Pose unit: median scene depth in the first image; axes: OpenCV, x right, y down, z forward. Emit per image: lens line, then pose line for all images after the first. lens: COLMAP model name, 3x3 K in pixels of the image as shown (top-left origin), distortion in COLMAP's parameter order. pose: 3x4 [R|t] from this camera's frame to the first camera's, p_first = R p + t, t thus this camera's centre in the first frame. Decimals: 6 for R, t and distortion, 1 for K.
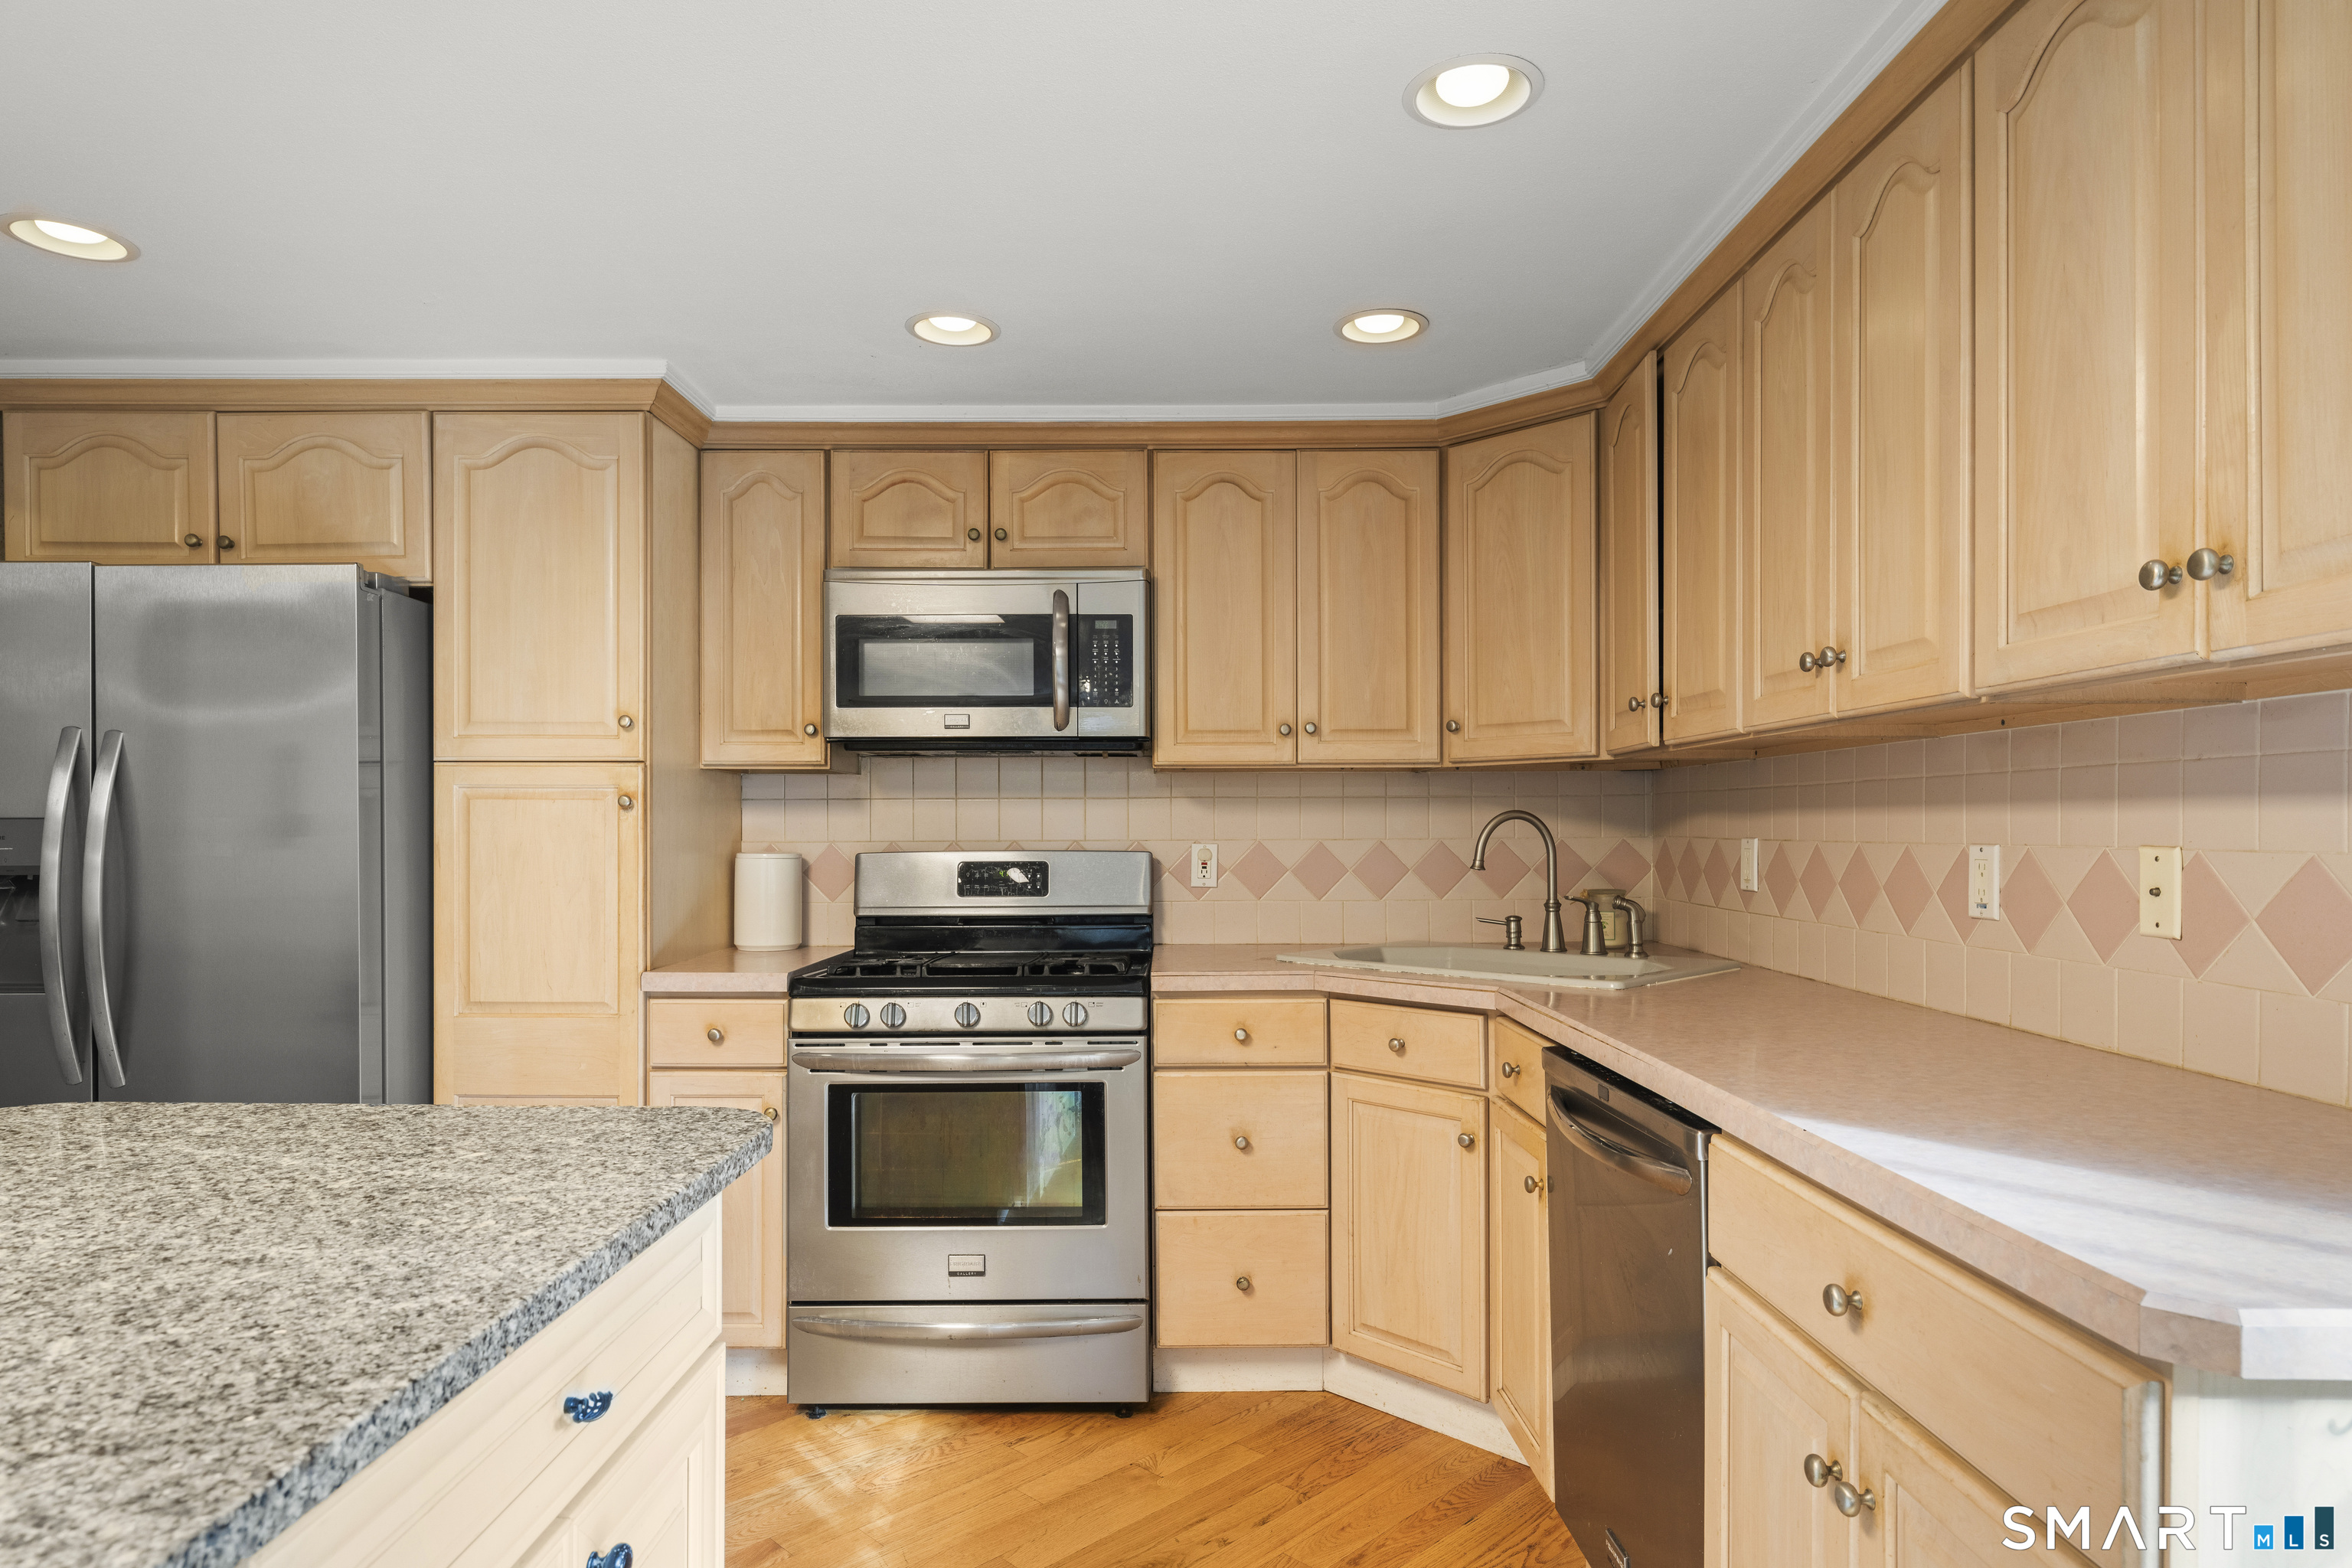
lens RADIAL K [[1324.6, 0, 1174.4], [0, 1324.6, 836.1], [0, 0, 1]] dist [0.004591, -0.000520]
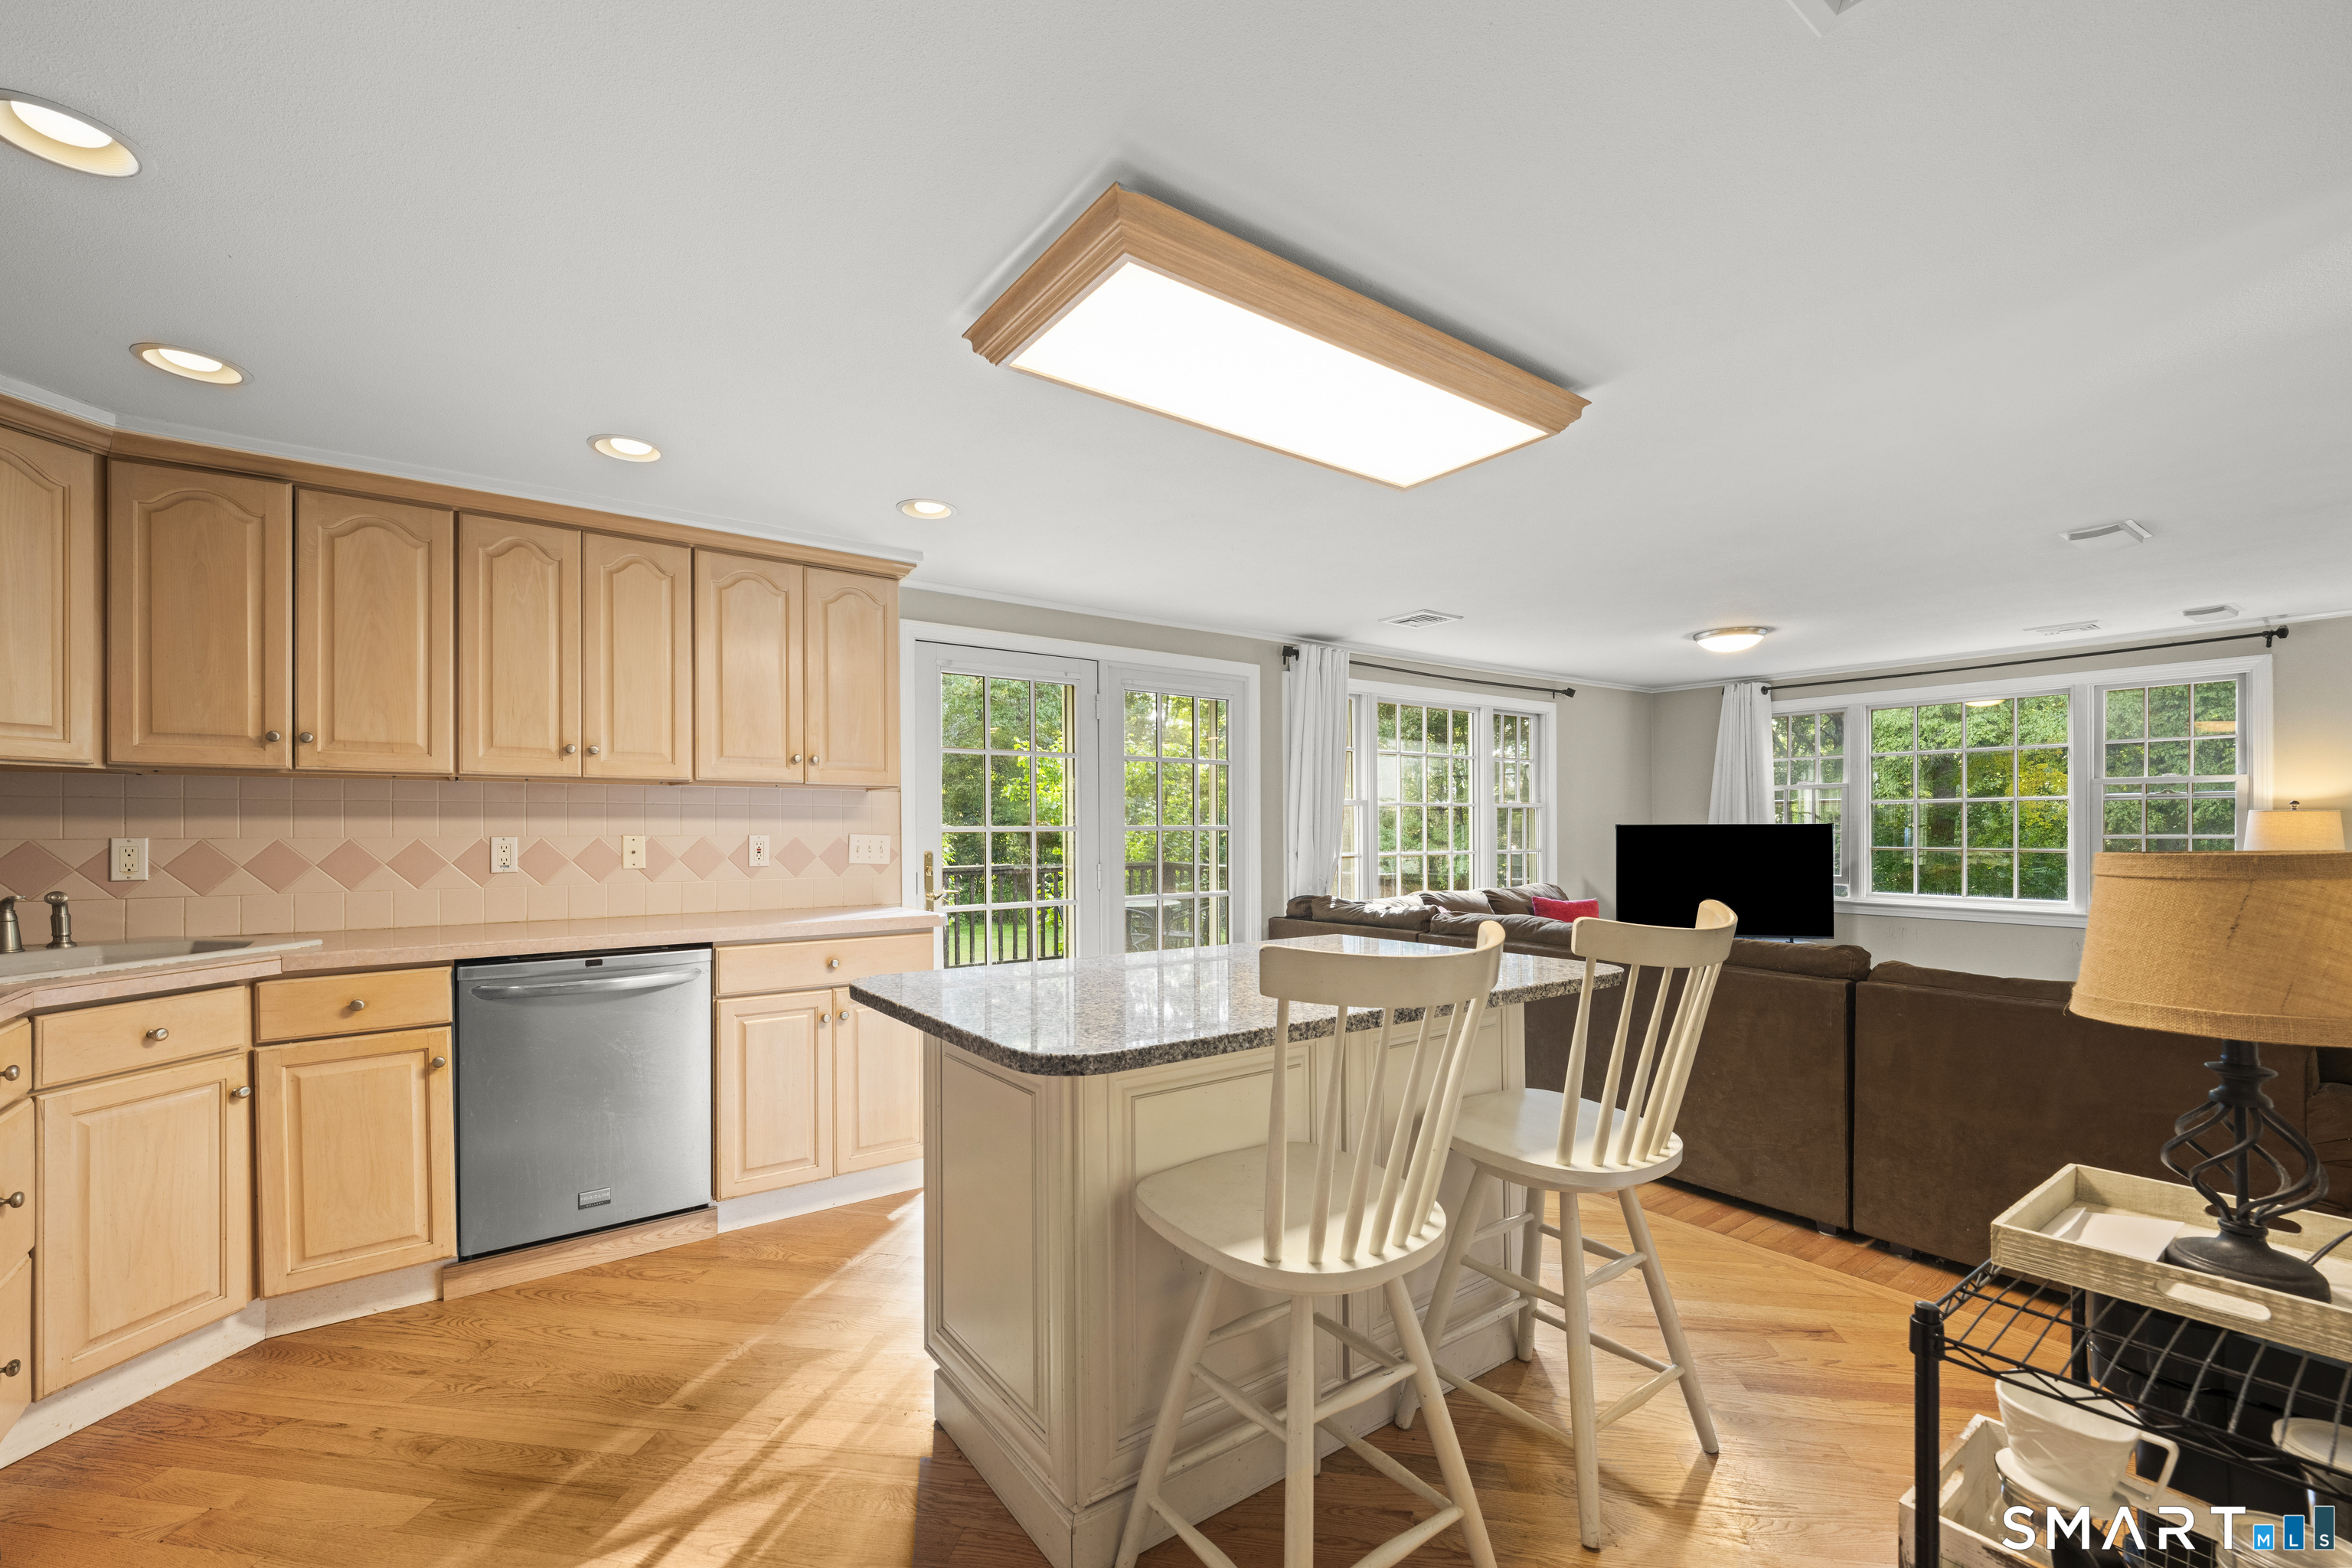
lens RADIAL K [[958.7, 0, 1175.9], [0, 958.7, 824.0], [0, 0, 1]] dist [0.000396, 0.000038]
pose [[-0.594812, 0.003846, 0.803856, -1.150183], [0.007310, 0.999973, 0.000625, -0.006292], [-0.803832, 0.006248, -0.594824, 0.996862]]
